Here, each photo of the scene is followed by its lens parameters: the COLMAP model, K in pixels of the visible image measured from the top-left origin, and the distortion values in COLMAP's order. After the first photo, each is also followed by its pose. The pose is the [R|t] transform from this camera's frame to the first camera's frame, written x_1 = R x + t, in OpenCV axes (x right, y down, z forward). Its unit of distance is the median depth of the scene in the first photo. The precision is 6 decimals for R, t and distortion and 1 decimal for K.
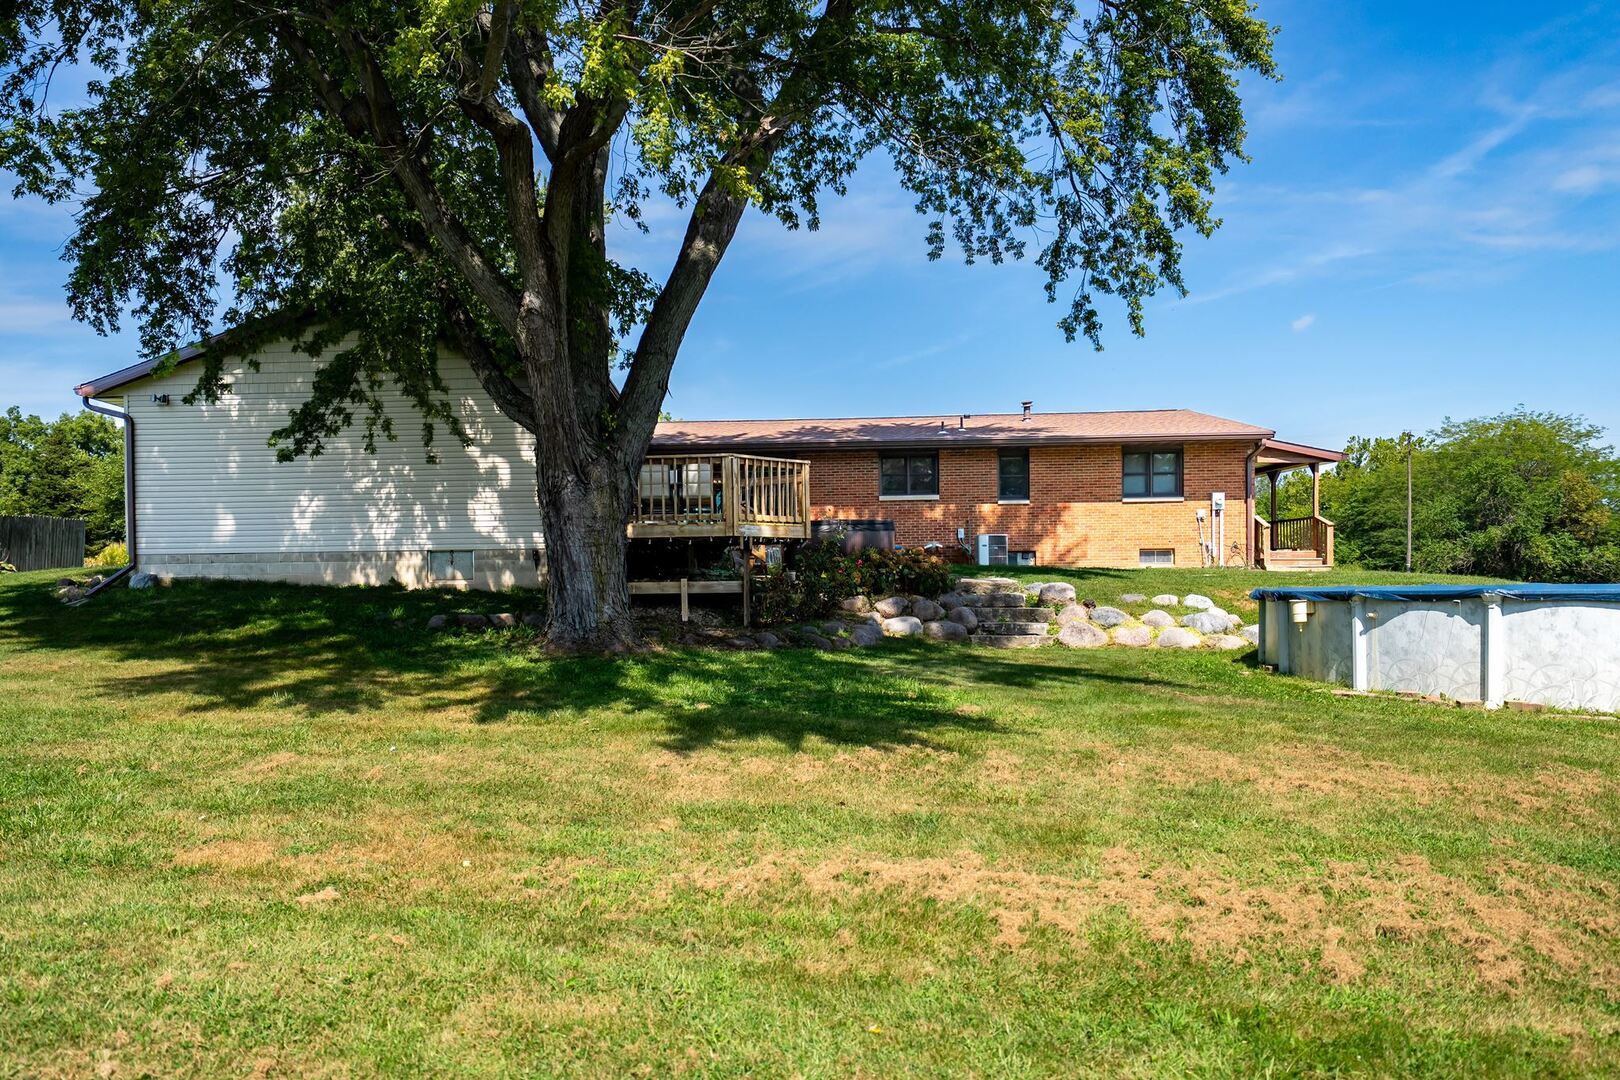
lens RADIAL K [[1362.9, 0, 807.7], [0, 1362.9, 543.4], [0, 0, 1]] dist [0.009526, 0.001371]
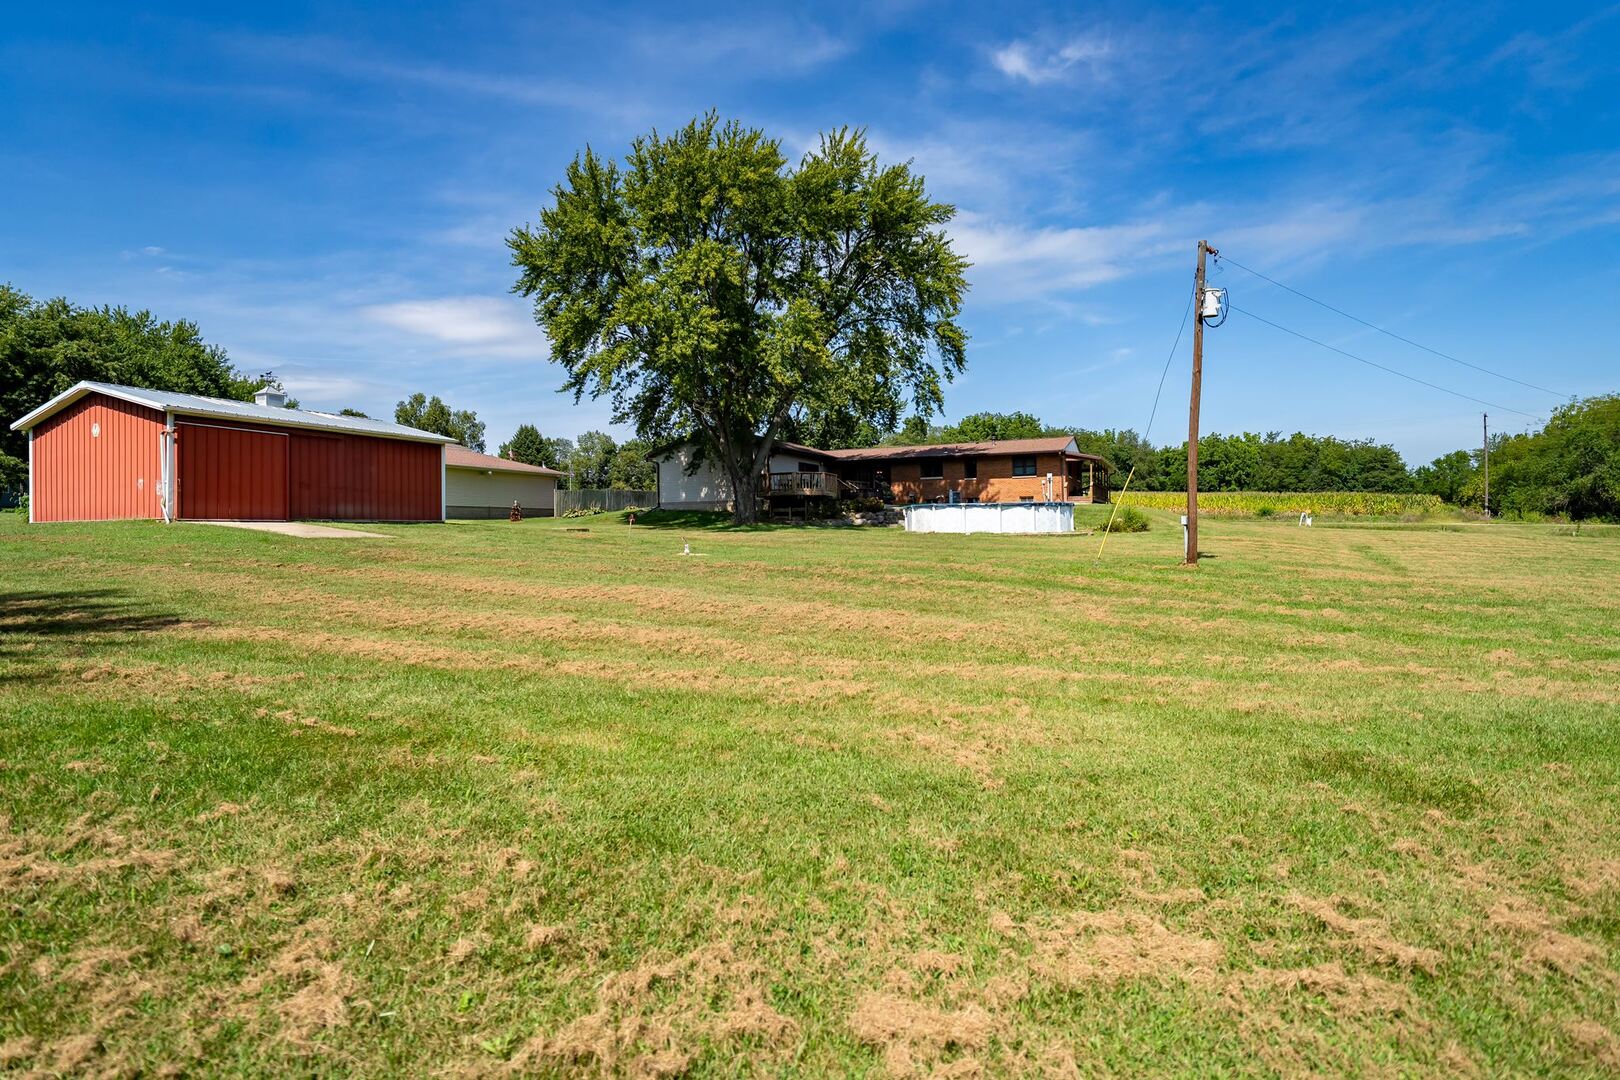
lens RADIAL K [[853.7, 0, 814.3], [0, 853.7, 534.4], [0, 0, 1]] dist [-0.000049, 0.000082]
pose [[0.939628, -0.001934, -0.342193, 0.635204], [0.016174, 0.999117, 0.038765, 0.010169], [0.341816, -0.041959, 0.938830, -0.923376]]
